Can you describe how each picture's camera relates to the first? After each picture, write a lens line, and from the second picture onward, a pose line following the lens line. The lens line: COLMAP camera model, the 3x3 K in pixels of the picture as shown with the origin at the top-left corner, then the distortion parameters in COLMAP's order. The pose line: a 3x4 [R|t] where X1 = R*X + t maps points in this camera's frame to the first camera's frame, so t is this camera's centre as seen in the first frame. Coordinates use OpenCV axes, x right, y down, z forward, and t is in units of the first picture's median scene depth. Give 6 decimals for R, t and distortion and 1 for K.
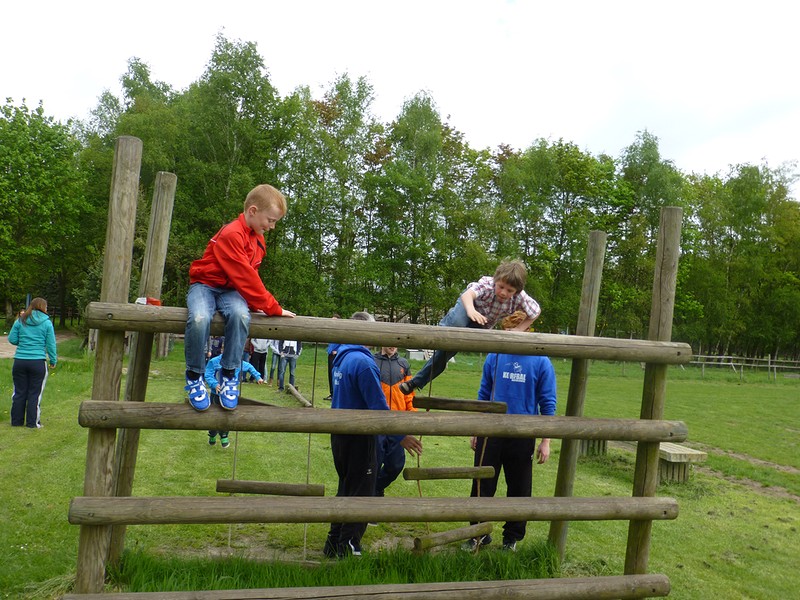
lens RADIAL K [[758.5, 0, 400.0], [0, 758.5, 300.0], [0, 0, 1]] dist [-0.114078, -0.004332]
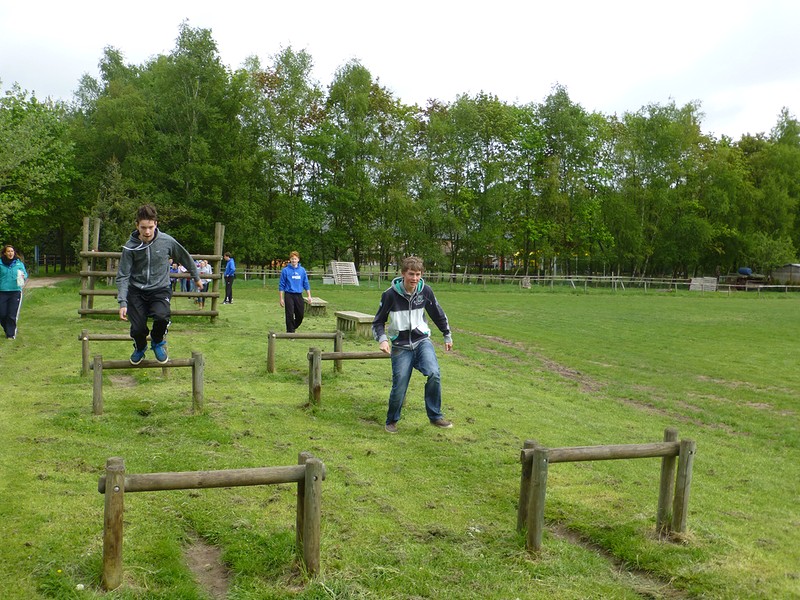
lens RADIAL K [[792.2, 0, 400.0], [0, 792.2, 300.0], [0, 0, 1]] dist [-0.087918, 0.004279]
pose [[0.999256, -0.035412, -0.015268, 0.104591], [0.036553, 0.995930, 0.082385, -0.001485], [0.012288, -0.082882, 0.996484, -0.246023]]
